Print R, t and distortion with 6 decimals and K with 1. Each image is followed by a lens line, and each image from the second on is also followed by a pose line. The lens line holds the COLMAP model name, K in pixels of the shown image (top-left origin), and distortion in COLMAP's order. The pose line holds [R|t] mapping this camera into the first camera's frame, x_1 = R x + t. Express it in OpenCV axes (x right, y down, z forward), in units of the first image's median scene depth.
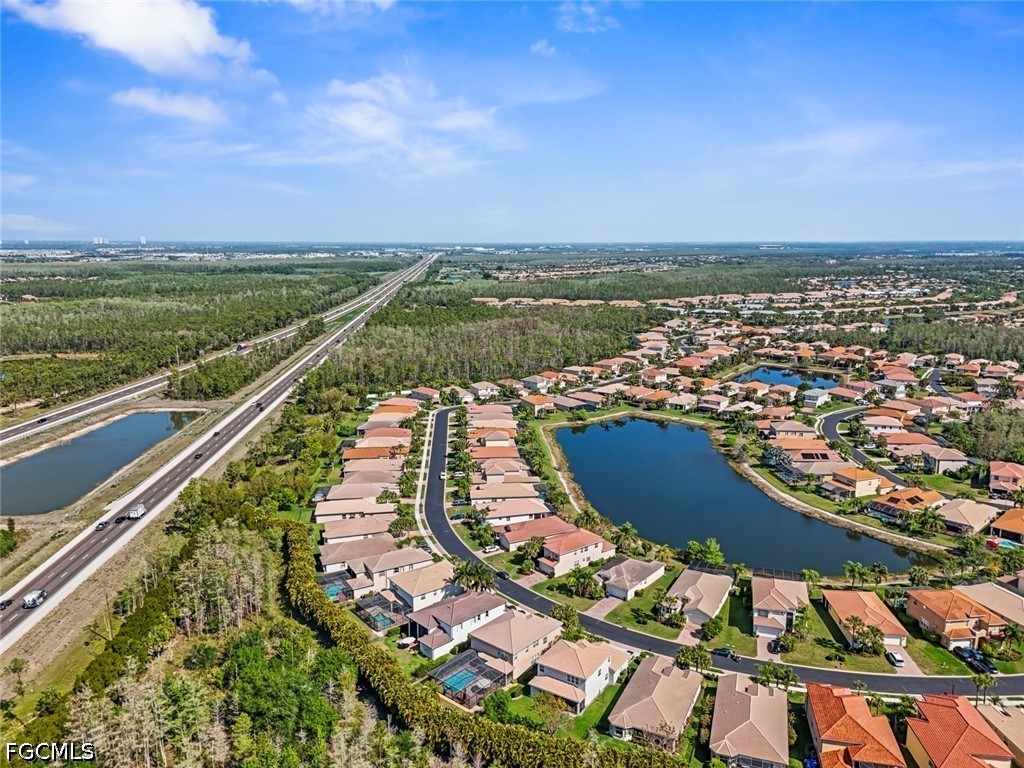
lens RADIAL K [[736.8, 0, 506.3], [0, 736.8, 383.1], [0, 0, 1]] dist [0.099195, -0.083031]
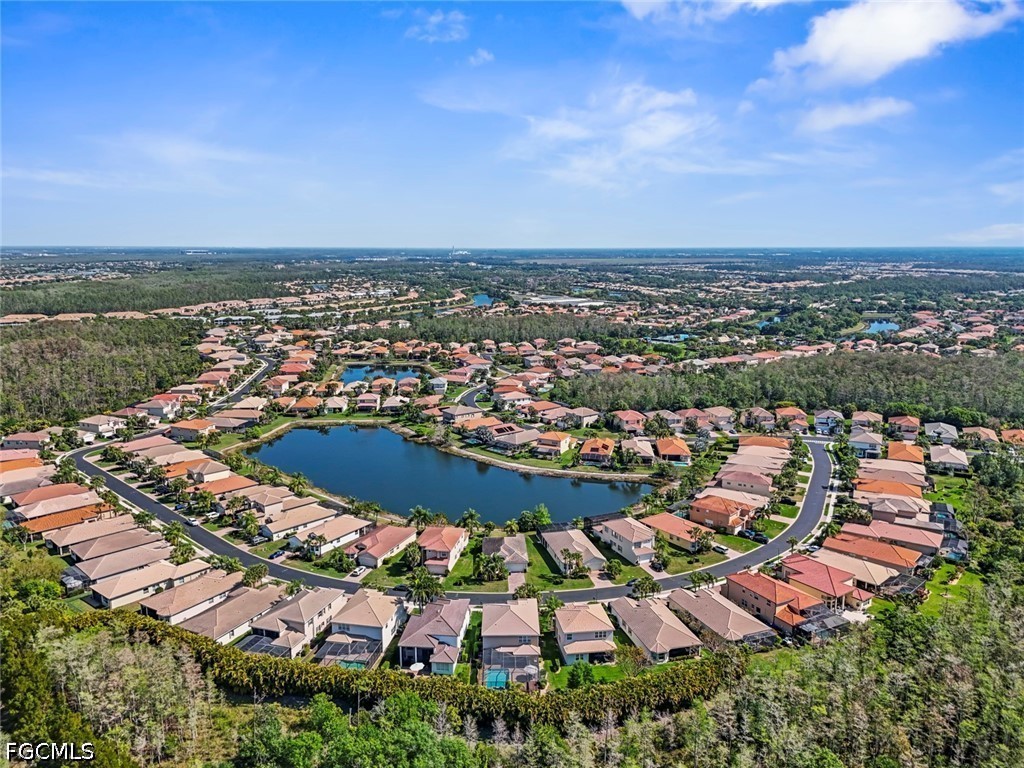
lens RADIAL K [[736.8, 0, 506.3], [0, 736.8, 383.1], [0, 0, 1]] dist [0.099195, -0.083031]
pose [[0.768002, -0.119607, 0.629180, -0.224309], [0.123898, 0.991595, 0.037268, -0.013791], [-0.628349, 0.049332, 0.776366, 0.062494]]
